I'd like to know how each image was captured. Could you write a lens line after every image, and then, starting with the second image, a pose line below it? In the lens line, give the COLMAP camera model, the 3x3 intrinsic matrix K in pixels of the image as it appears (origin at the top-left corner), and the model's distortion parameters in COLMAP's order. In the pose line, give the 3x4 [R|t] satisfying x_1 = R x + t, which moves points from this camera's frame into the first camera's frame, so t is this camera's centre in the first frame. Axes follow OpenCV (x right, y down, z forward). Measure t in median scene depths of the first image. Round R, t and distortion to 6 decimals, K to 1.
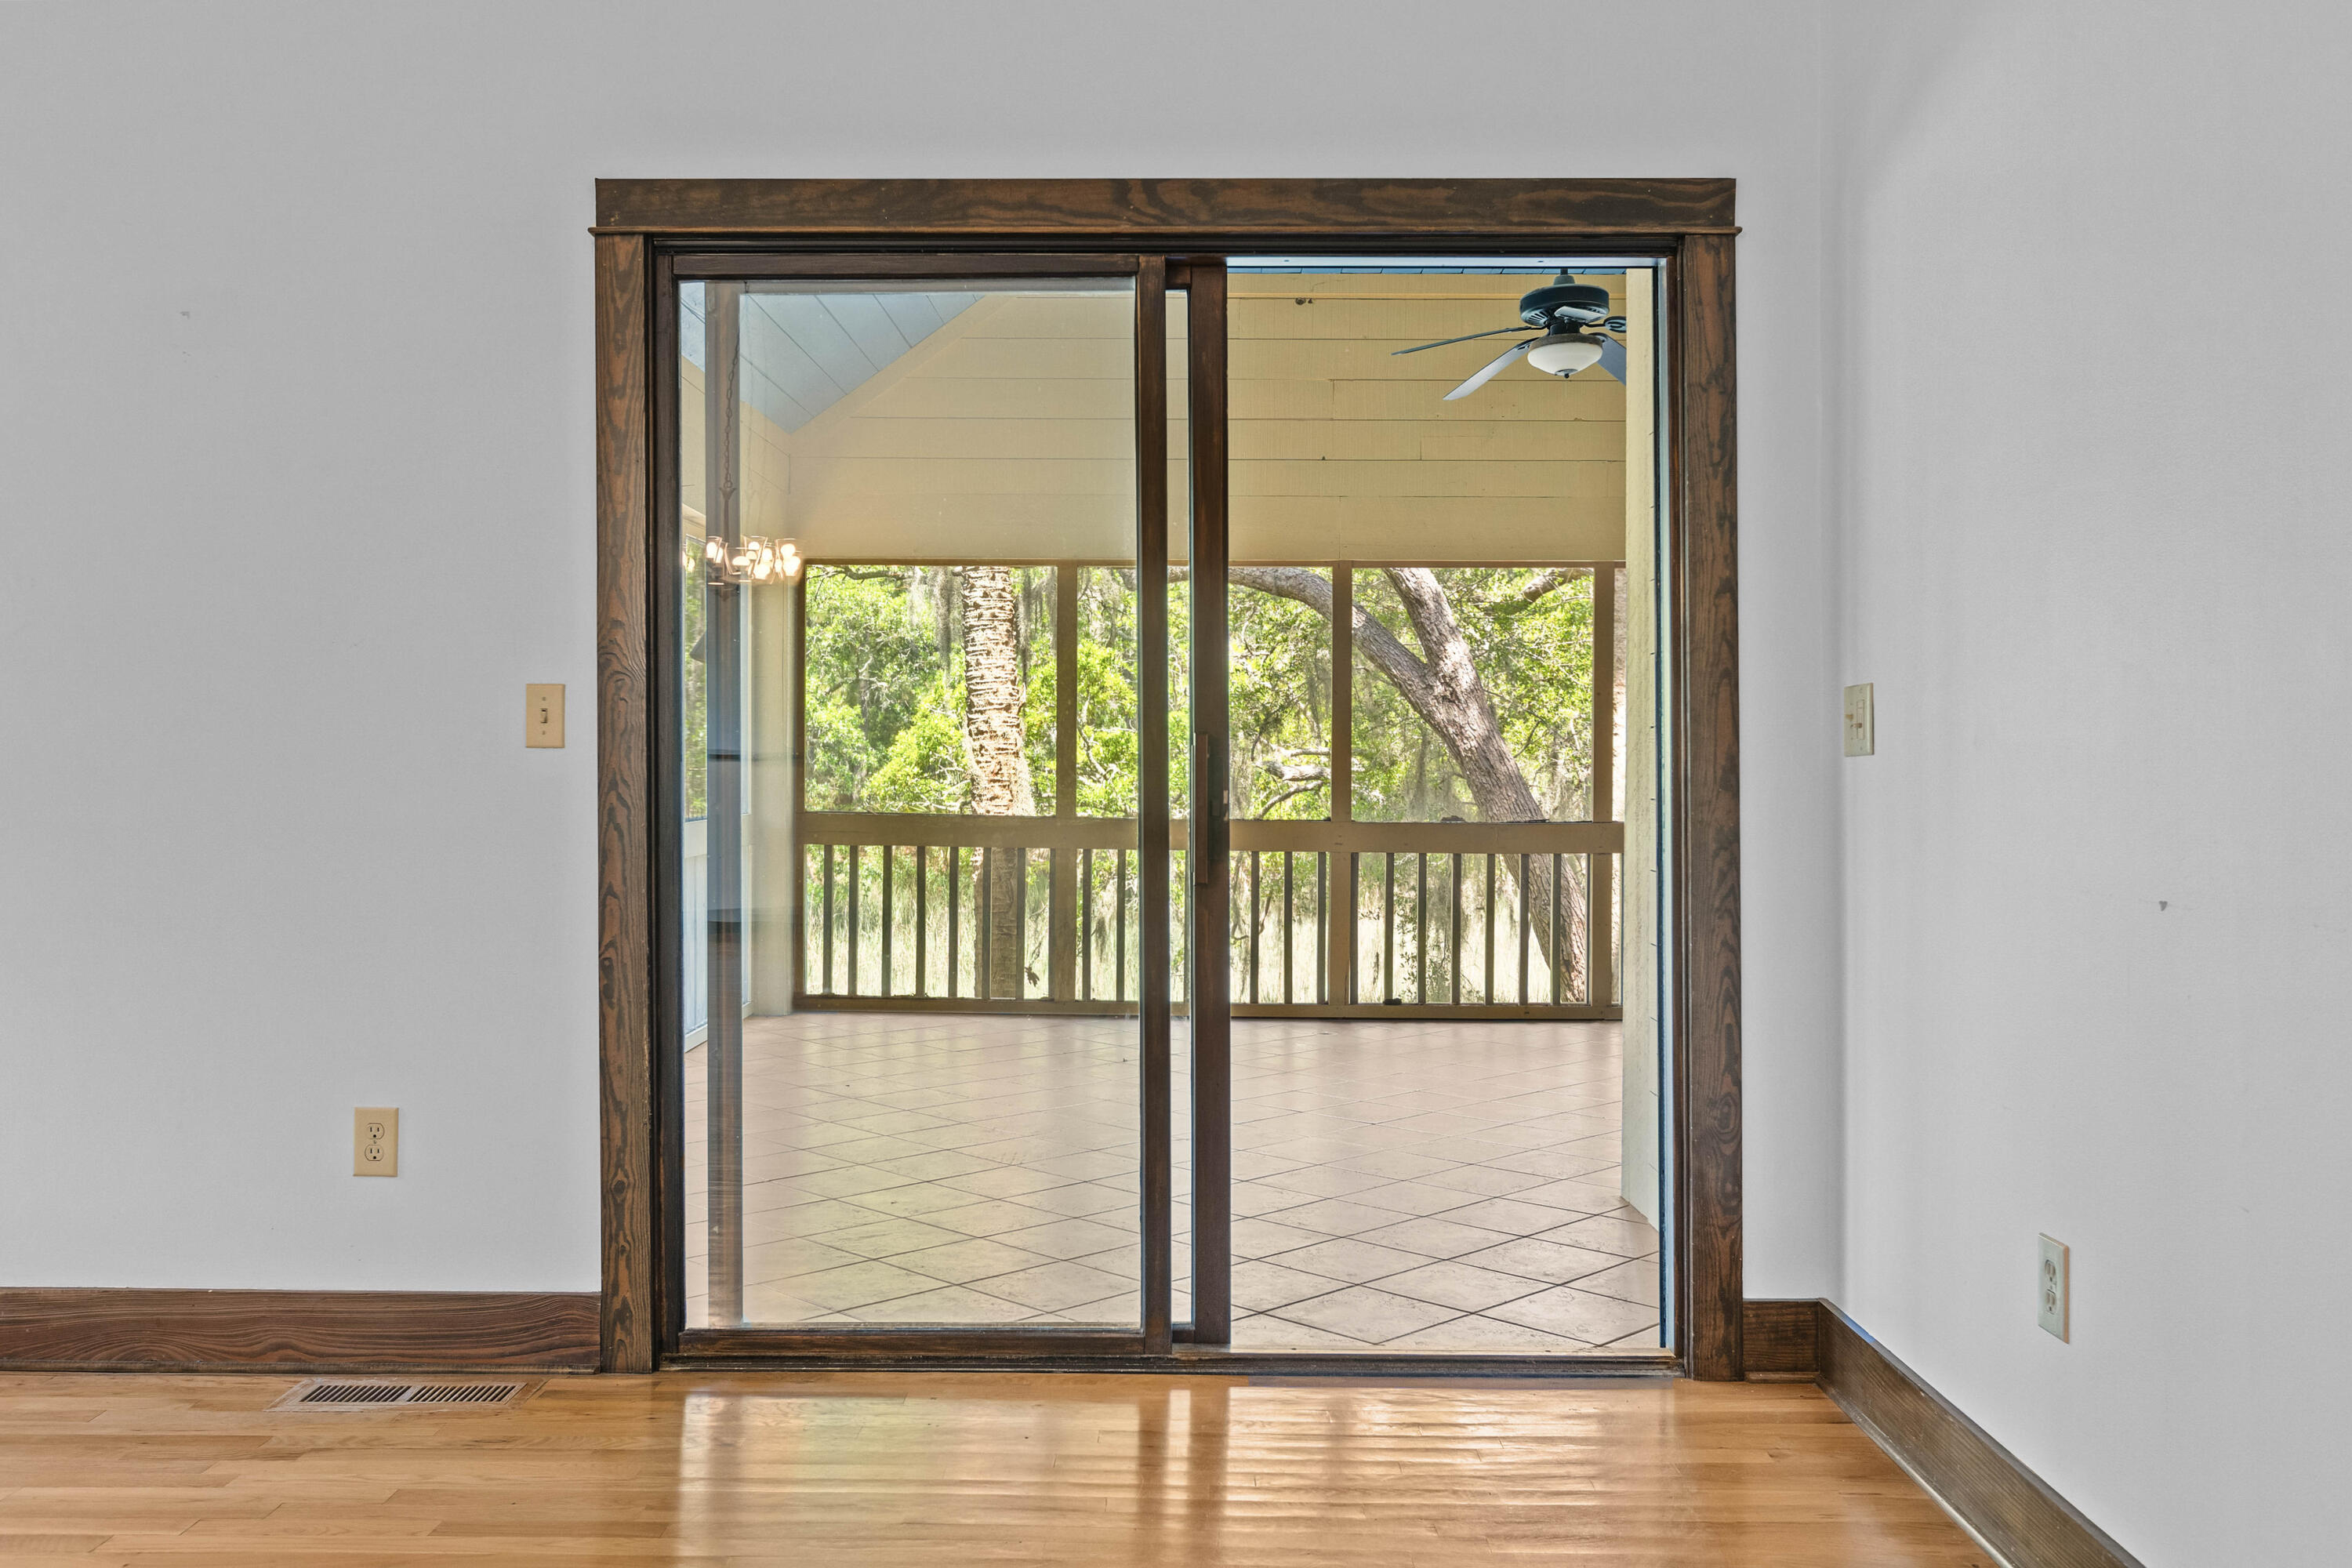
lens RADIAL K [[1968.4, 0, 1174.7], [0, 1968.4, 775.6], [0, 0, 1]] dist [-0.002113, -0.000062]
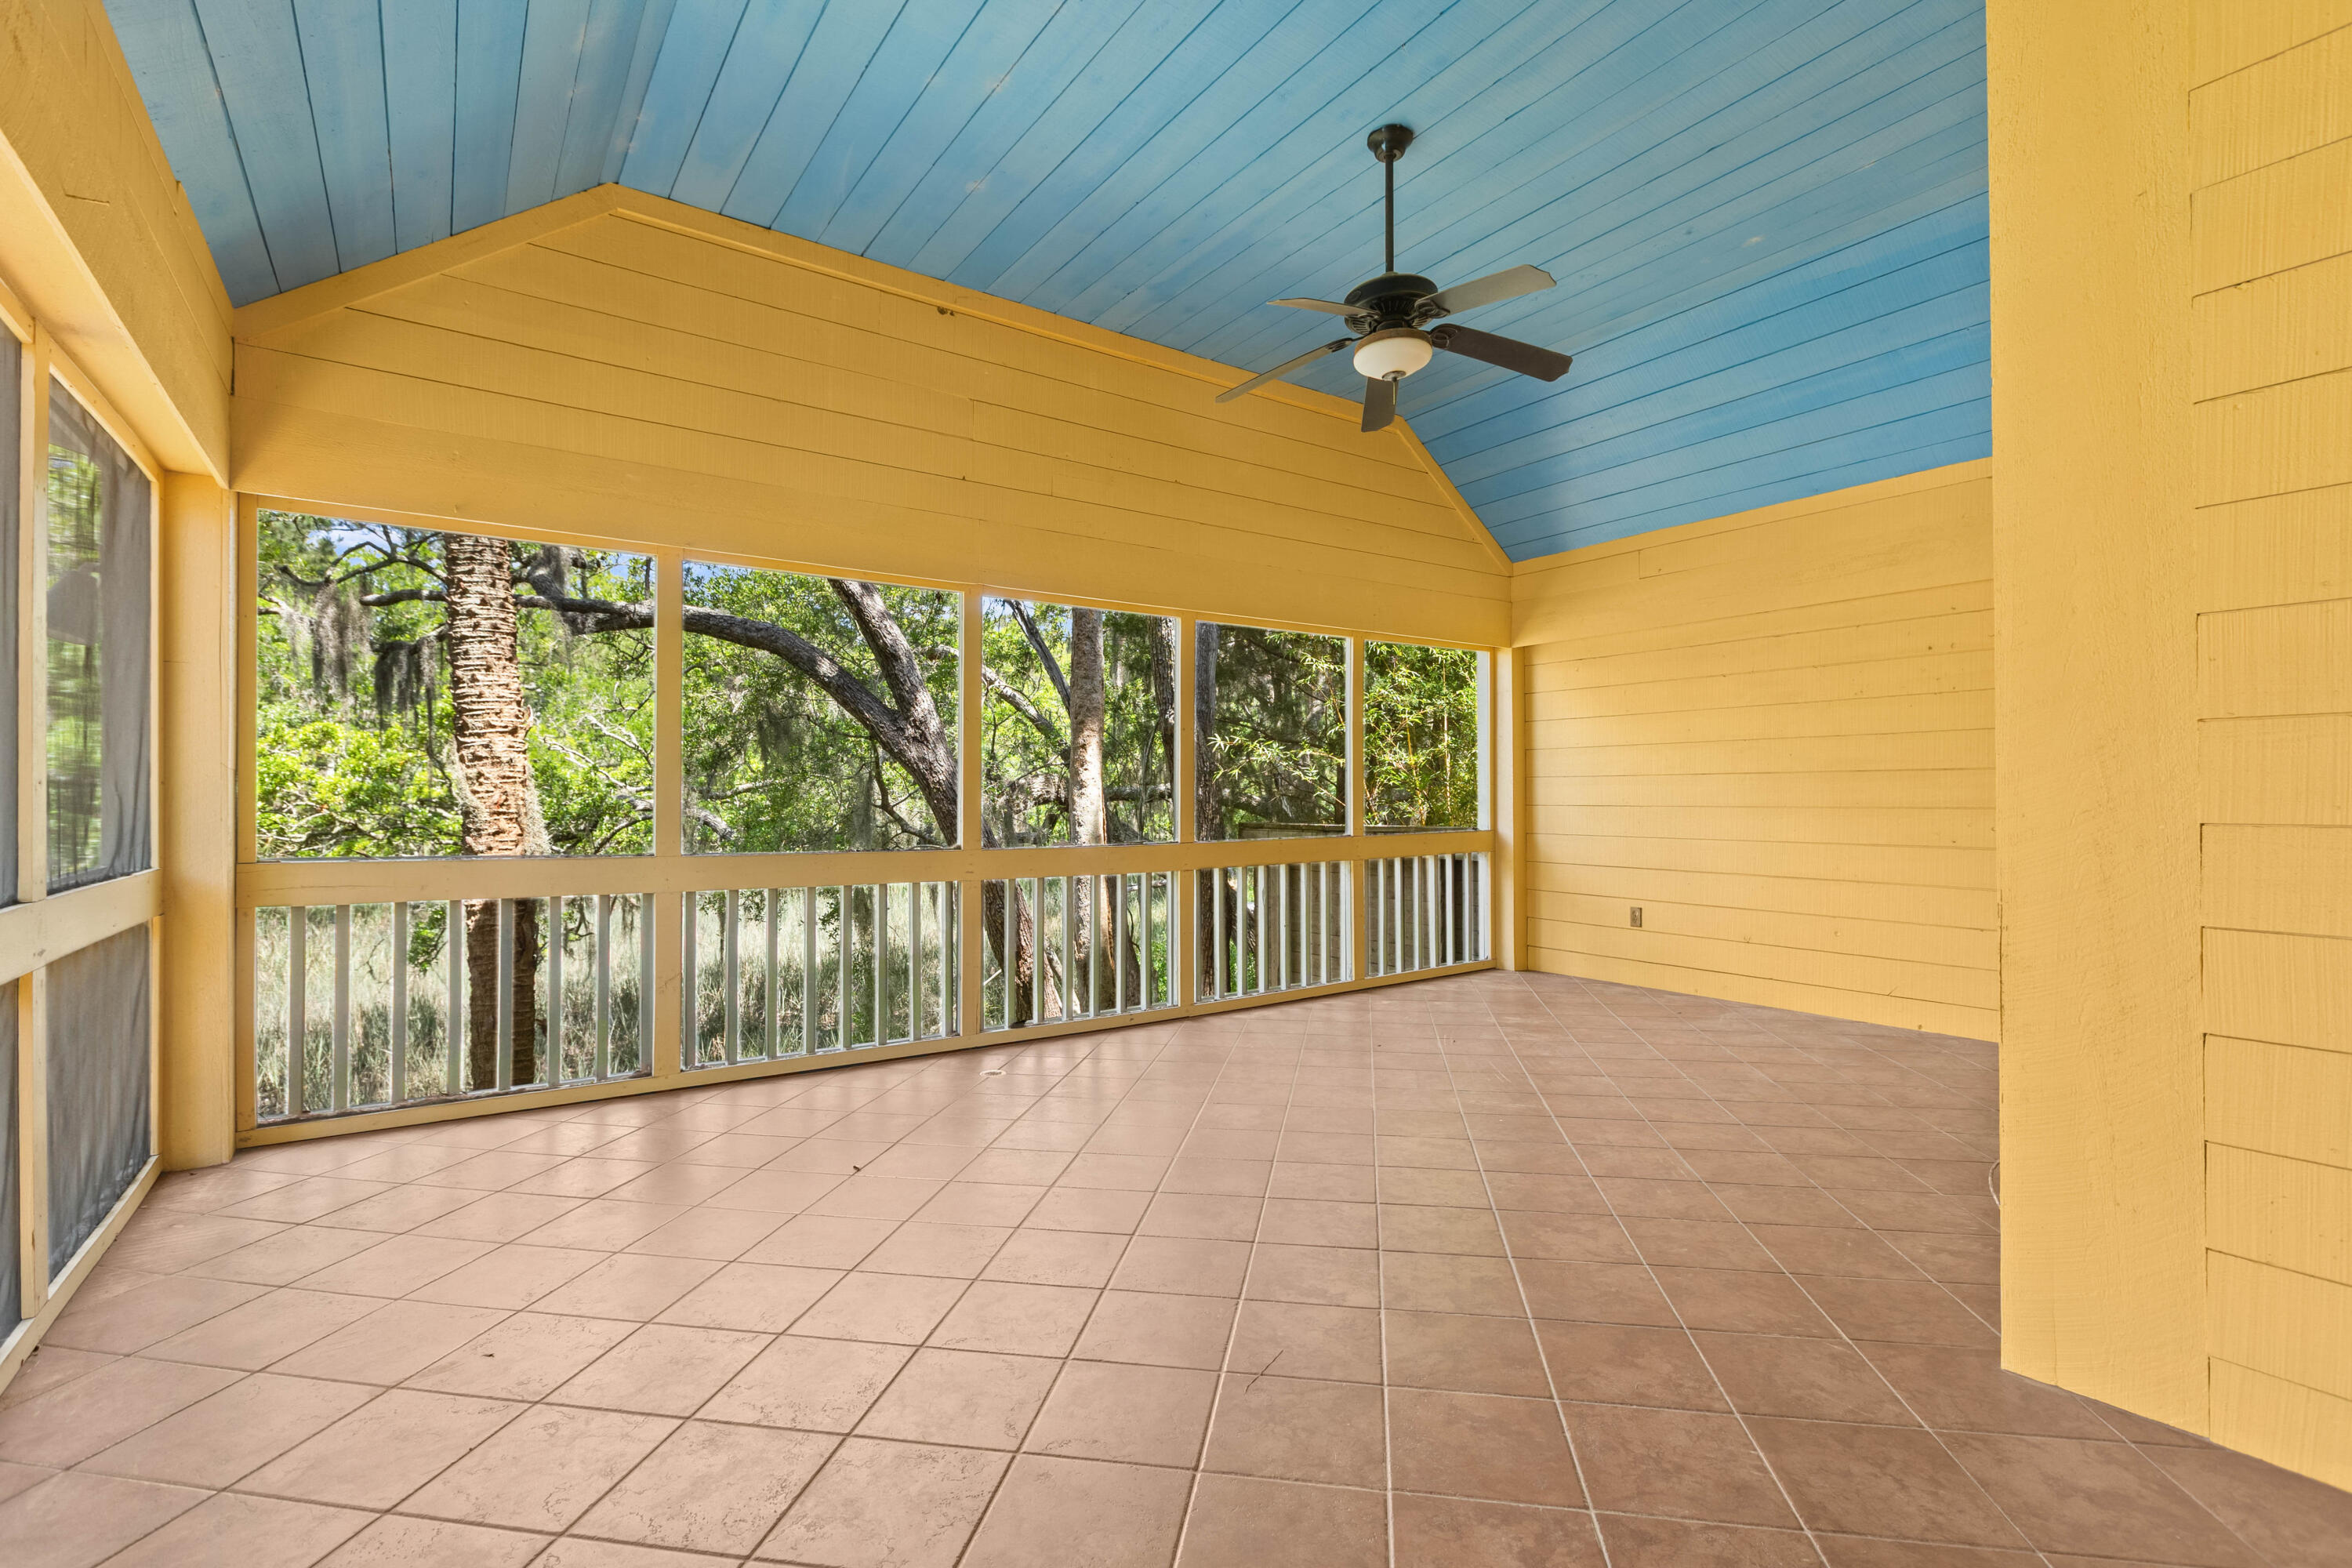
lens RADIAL K [[1069.9, 0, 1180.5], [0, 1069.9, 790.0], [0, 0, 1]] dist [0.002279, 0.000224]
pose [[0.811349, 0.002143, 0.584558, -0.123036], [0.006319, 0.999903, -0.012436, 0.000178], [-0.584527, 0.013784, 0.811257, 0.428159]]
